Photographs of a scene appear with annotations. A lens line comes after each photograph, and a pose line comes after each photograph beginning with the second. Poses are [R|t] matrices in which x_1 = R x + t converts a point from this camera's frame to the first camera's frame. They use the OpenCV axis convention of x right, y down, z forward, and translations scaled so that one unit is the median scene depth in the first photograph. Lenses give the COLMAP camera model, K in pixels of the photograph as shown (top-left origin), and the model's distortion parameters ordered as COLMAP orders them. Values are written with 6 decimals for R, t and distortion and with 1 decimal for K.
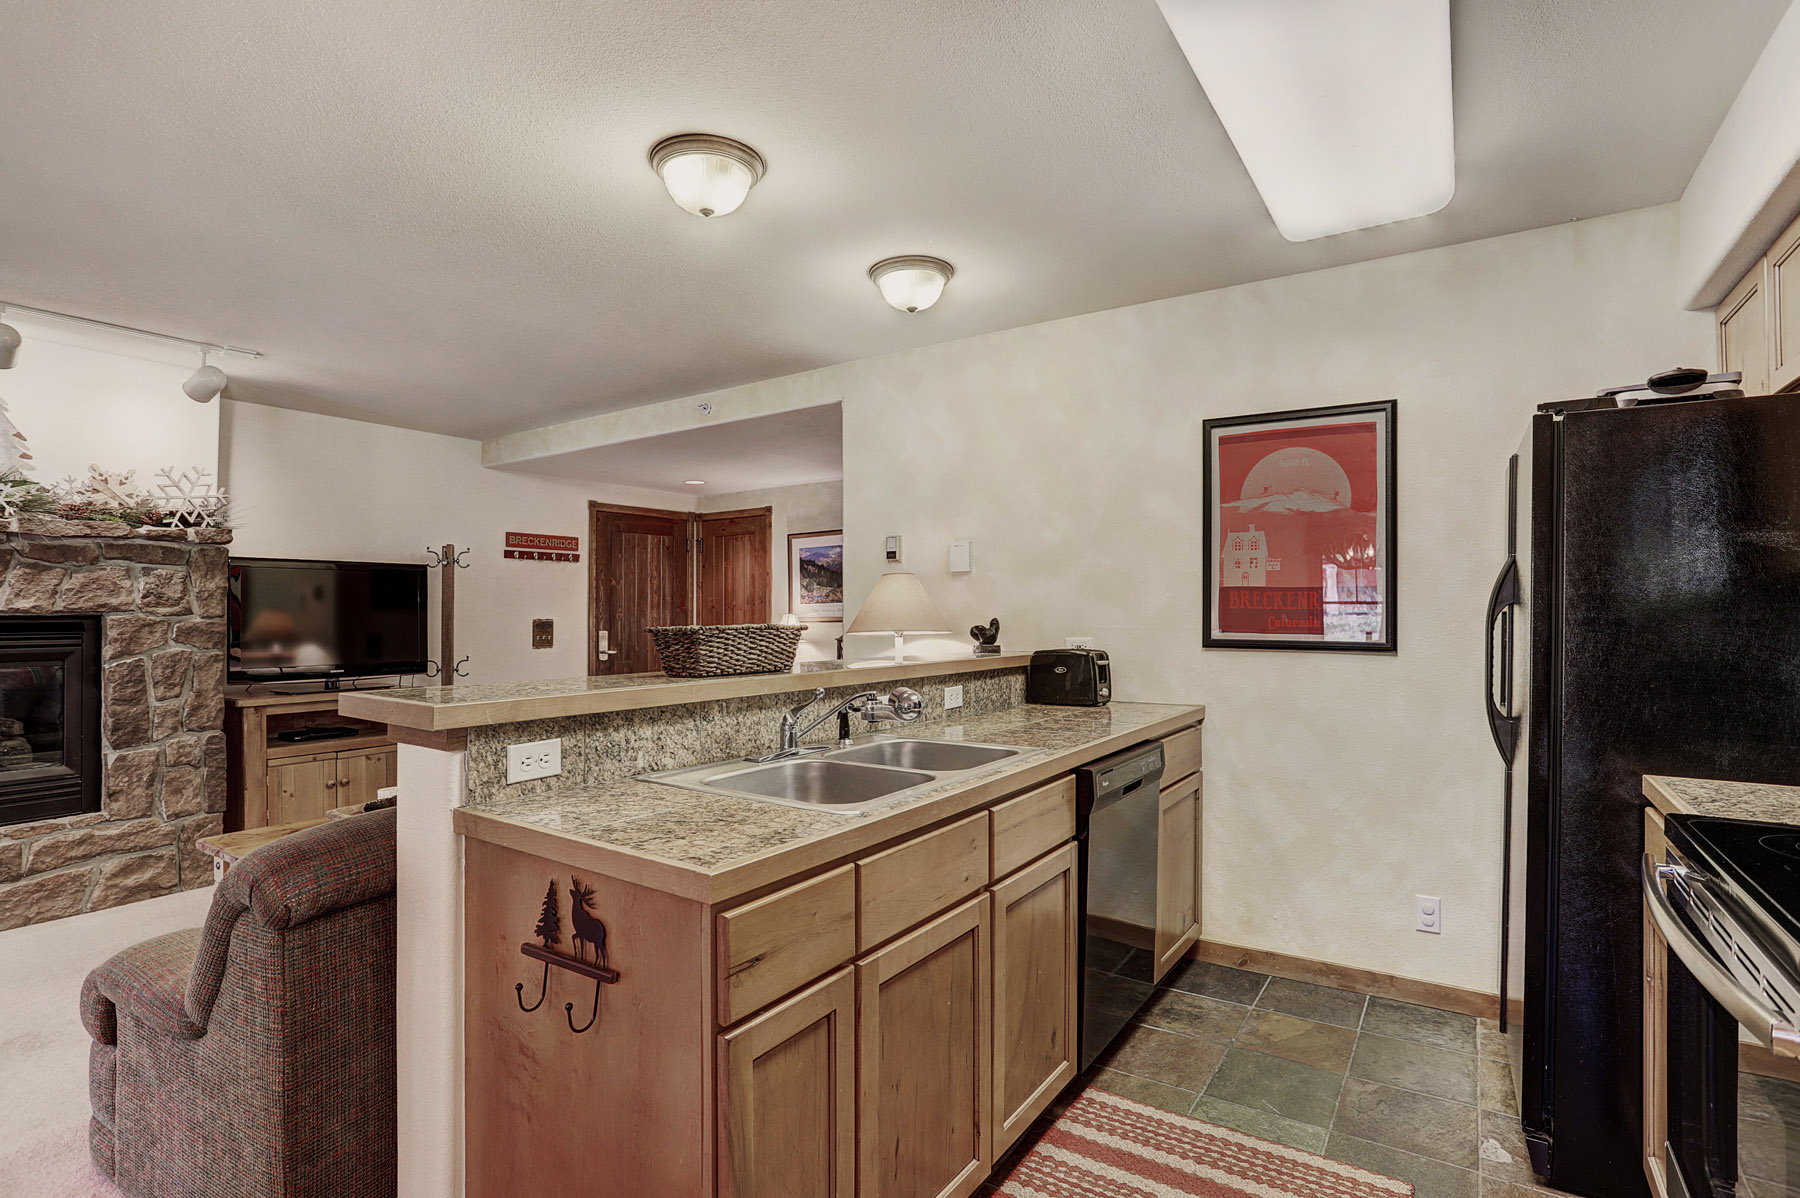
lens RADIAL K [[886.6, 0, 910.9], [0, 886.6, 603.6], [0, 0, 1]] dist [-0.004620, -0.000170]
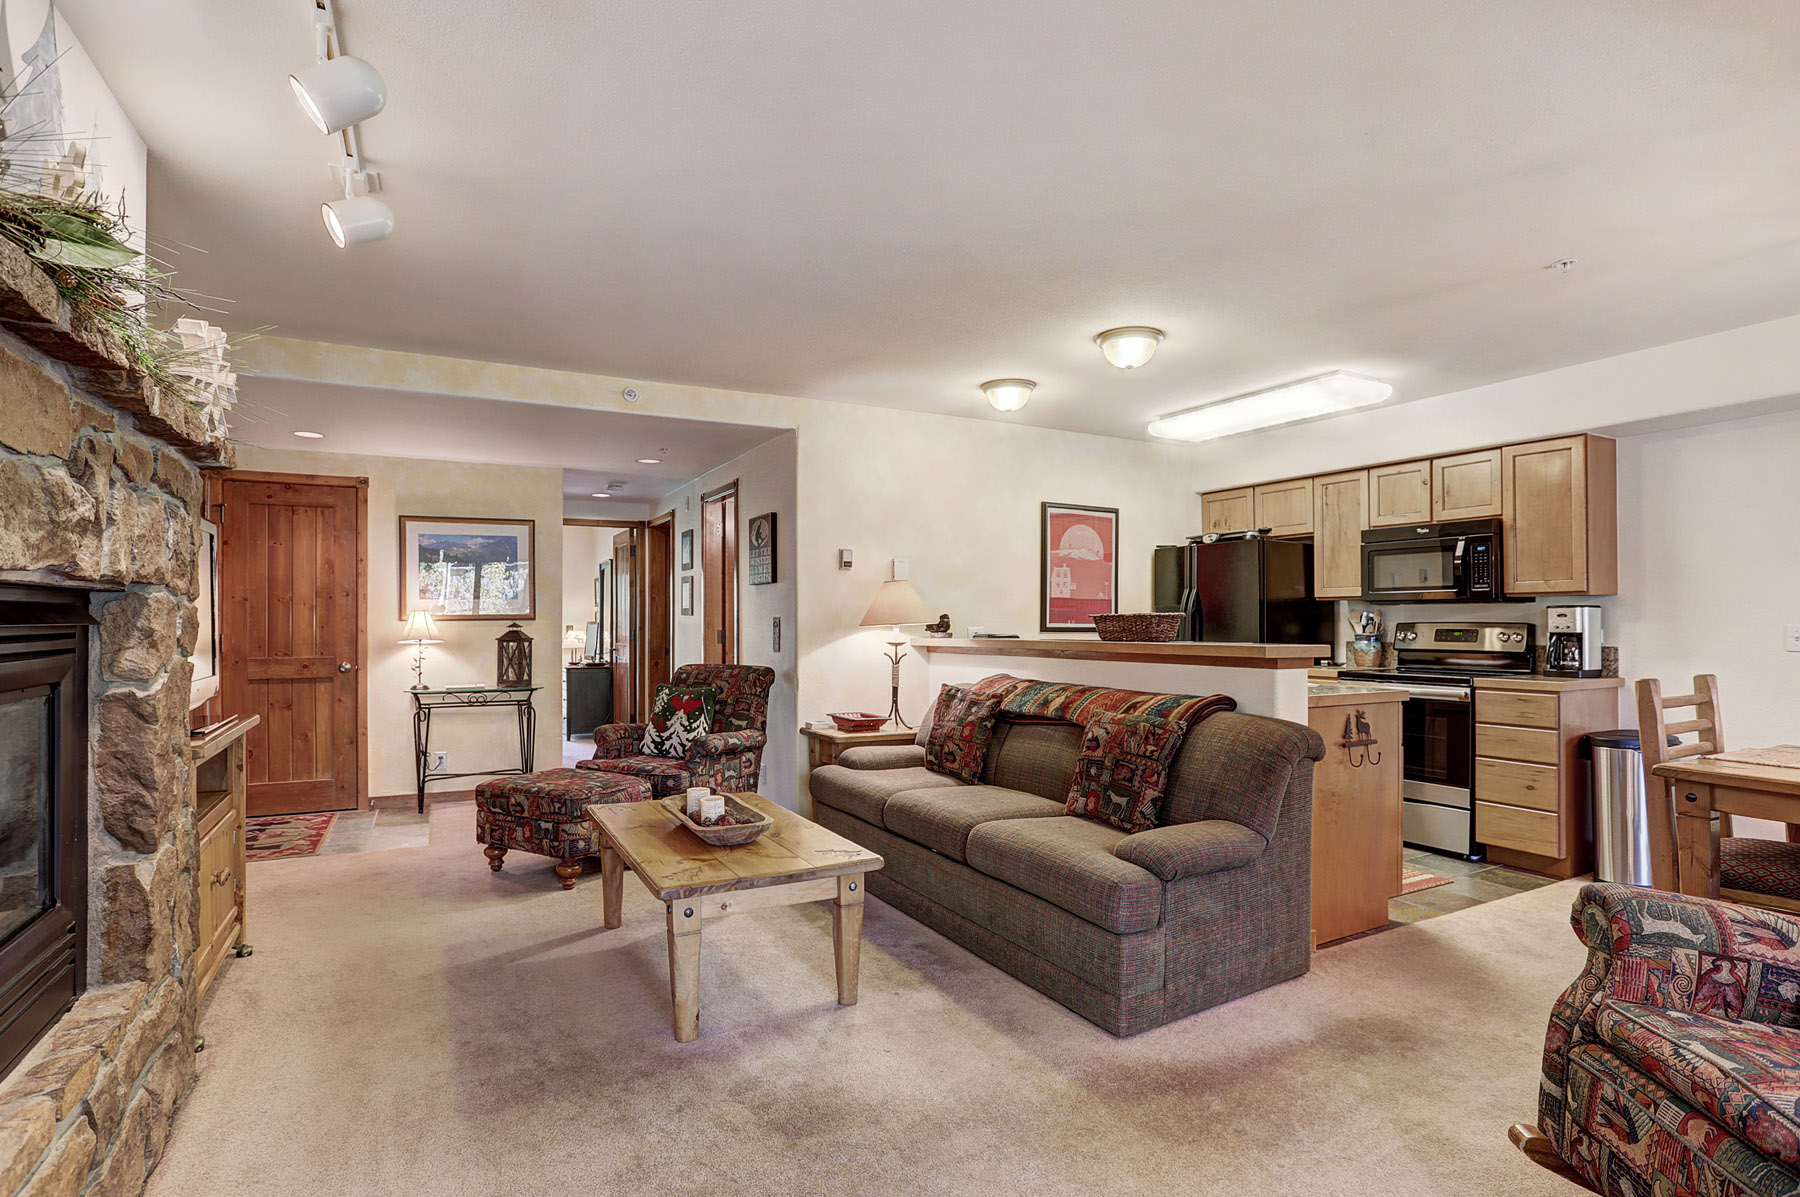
lens RADIAL K [[886.6, 0, 911.6], [0, 886.6, 616.6], [0, 0, 1]] dist [-0.004620, -0.000170]
pose [[0.490849, 0.012906, 0.871149, -1.347803], [-0.012023, 0.999895, -0.008039, 0.037692], [-0.871162, -0.006527, 0.490953, 0.376170]]
